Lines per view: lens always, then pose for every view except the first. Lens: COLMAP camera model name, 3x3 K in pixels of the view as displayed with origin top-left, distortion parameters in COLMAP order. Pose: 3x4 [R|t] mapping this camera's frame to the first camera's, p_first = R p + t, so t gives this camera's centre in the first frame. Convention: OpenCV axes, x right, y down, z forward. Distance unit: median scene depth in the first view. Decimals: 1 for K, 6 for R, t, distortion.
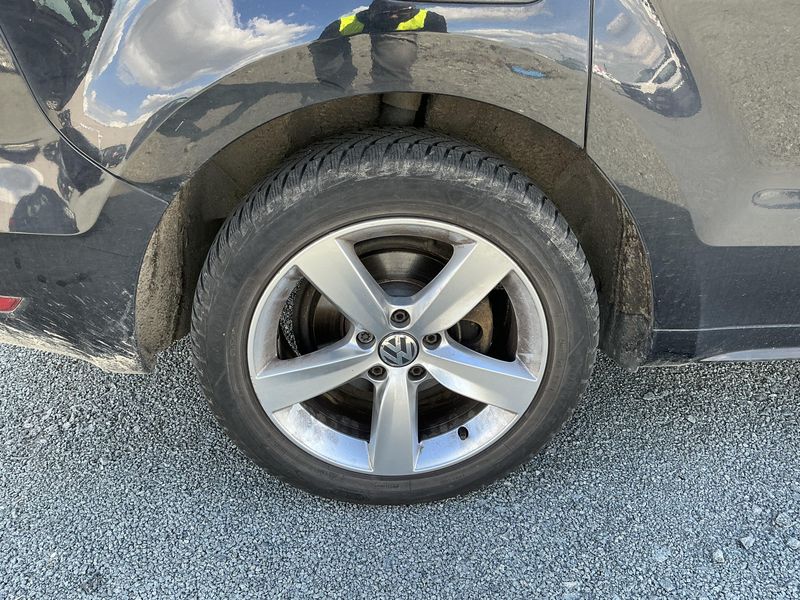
lens RADIAL K [[668.9, 0, 400.0], [0, 668.9, 300.0], [0, 0, 1]] dist [0.129707, -0.251872]
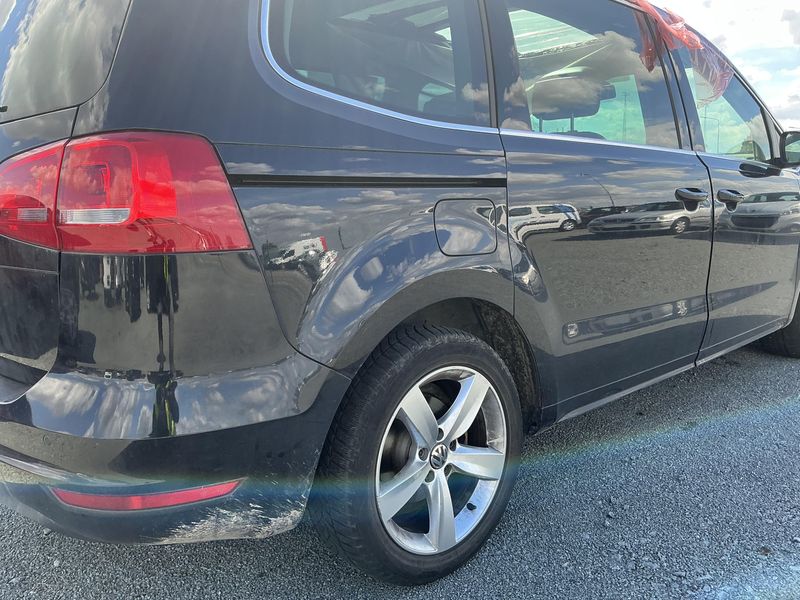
lens RADIAL K [[668.9, 0, 400.0], [0, 668.9, 300.0], [0, 0, 1]] dist [0.129707, -0.251872]
pose [[0.776152, -0.112451, 0.620438, -1.026582], [0.323015, 0.915960, -0.238071, 0.085836], [-0.541525, 0.385190, 0.747248, -0.285655]]
